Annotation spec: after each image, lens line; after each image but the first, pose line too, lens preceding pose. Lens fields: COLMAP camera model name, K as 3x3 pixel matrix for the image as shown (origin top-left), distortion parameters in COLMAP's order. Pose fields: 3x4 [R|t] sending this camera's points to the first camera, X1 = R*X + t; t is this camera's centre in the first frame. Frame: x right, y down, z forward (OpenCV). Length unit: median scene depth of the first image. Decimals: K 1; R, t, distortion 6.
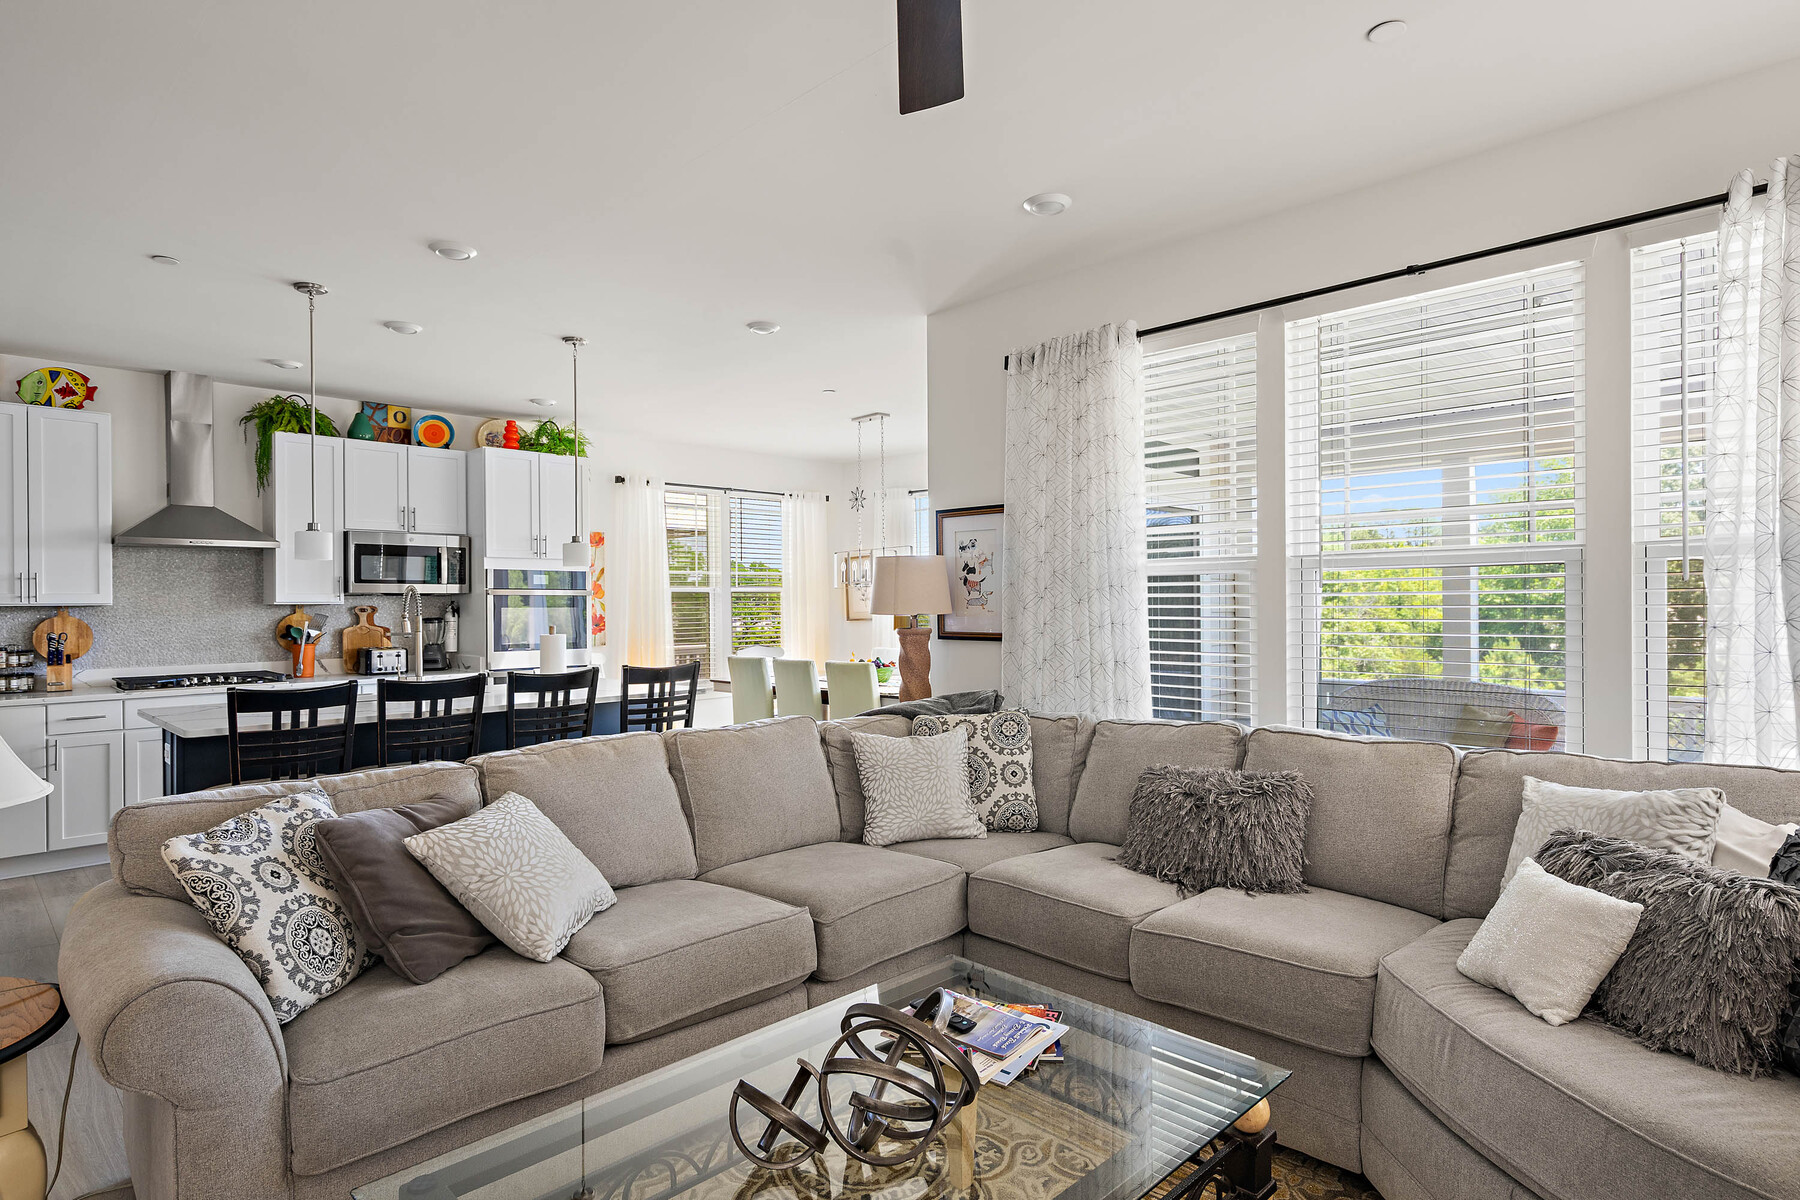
lens RADIAL K [[979.2, 0, 893.9], [0, 979.2, 602.9], [0, 0, 1]] dist [-0.001104, -0.000011]
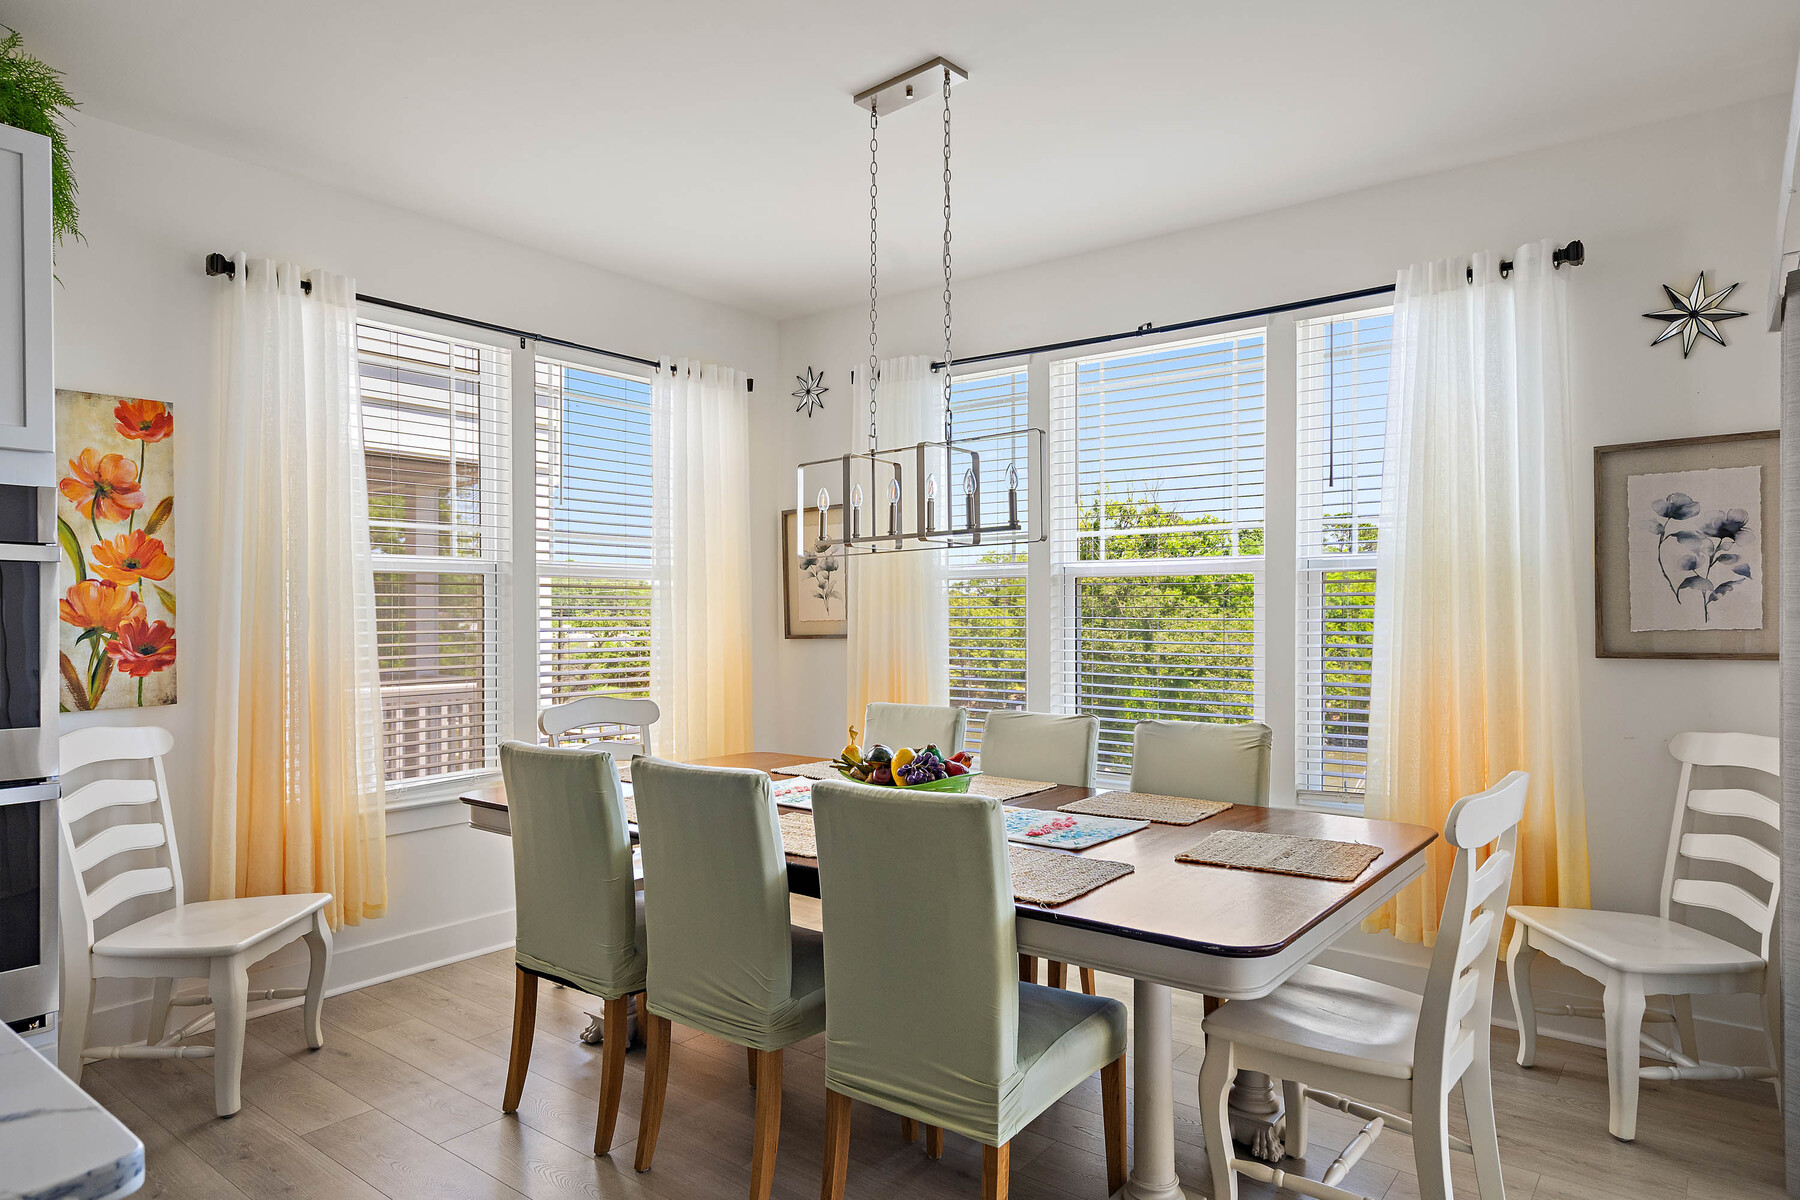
lens RADIAL K [[1070.6, 0, 912.8], [0, 1070.6, 605.5], [0, 0, 1]] dist [0.006940, 0.000490]
pose [[0.991477, 0.004710, 0.130195, -0.067594], [-0.003907, 0.999972, -0.006420, 0.007087], [-0.130222, 0.005856, 0.991468, 0.553993]]
